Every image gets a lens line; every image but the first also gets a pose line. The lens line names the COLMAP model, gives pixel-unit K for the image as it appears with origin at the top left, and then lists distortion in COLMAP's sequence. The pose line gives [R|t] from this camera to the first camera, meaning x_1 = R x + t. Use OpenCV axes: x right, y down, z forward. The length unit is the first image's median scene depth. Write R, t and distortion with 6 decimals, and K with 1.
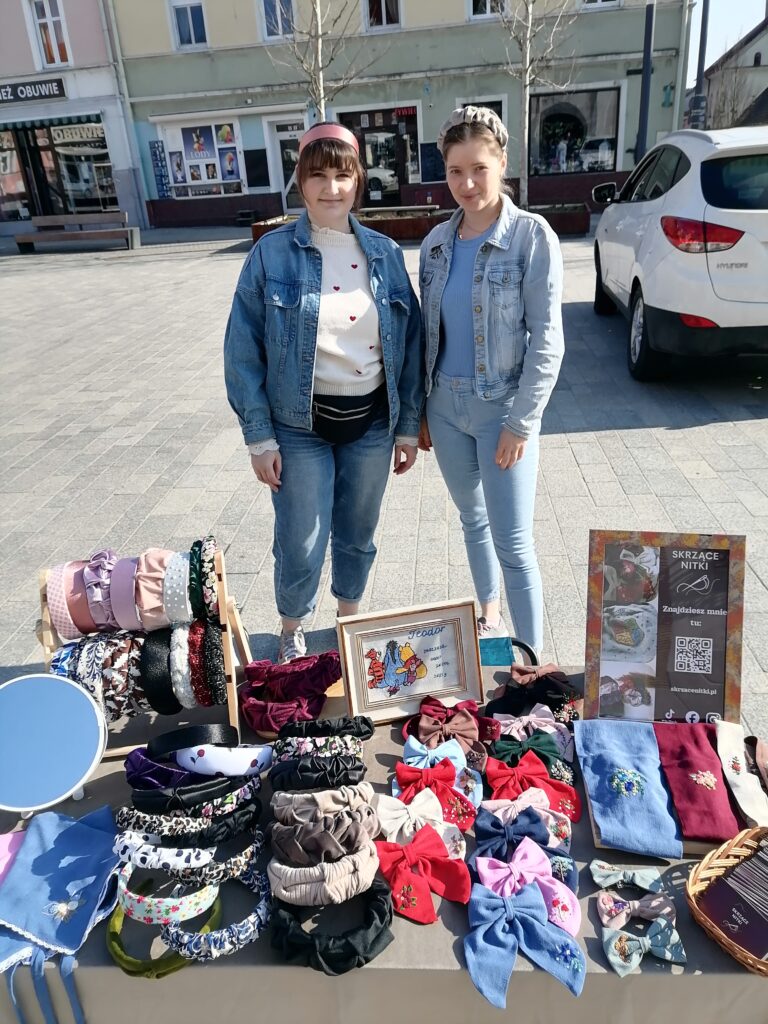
lens RADIAL K [[770.0, 0, 382.9], [0, 770.0, 490.1], [0, 0, 1]] dist [0.033846, -0.047398]
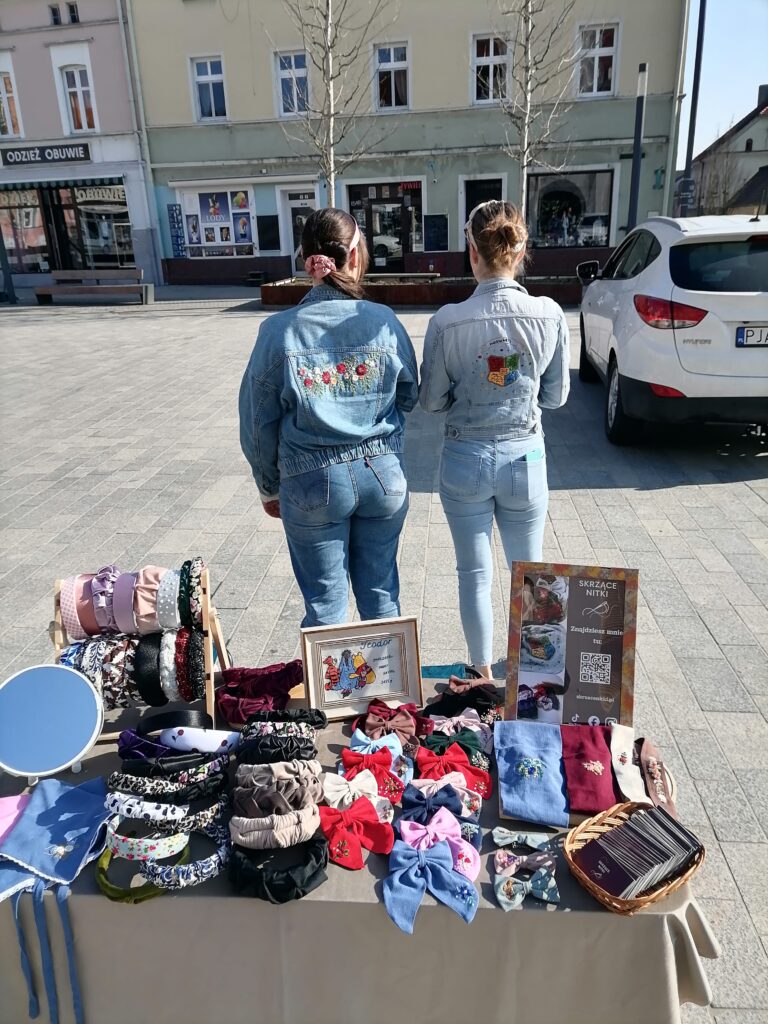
lens RADIAL K [[762.7, 0, 381.8], [0, 762.7, 491.0], [0, 0, 1]] dist [0.033384, -0.044732]
pose [[0.999455, 0.032984, -0.001570, 0.062154], [-0.033013, 0.996974, -0.070384, 0.033041], [-0.000756, 0.070397, 0.997519, -0.201819]]
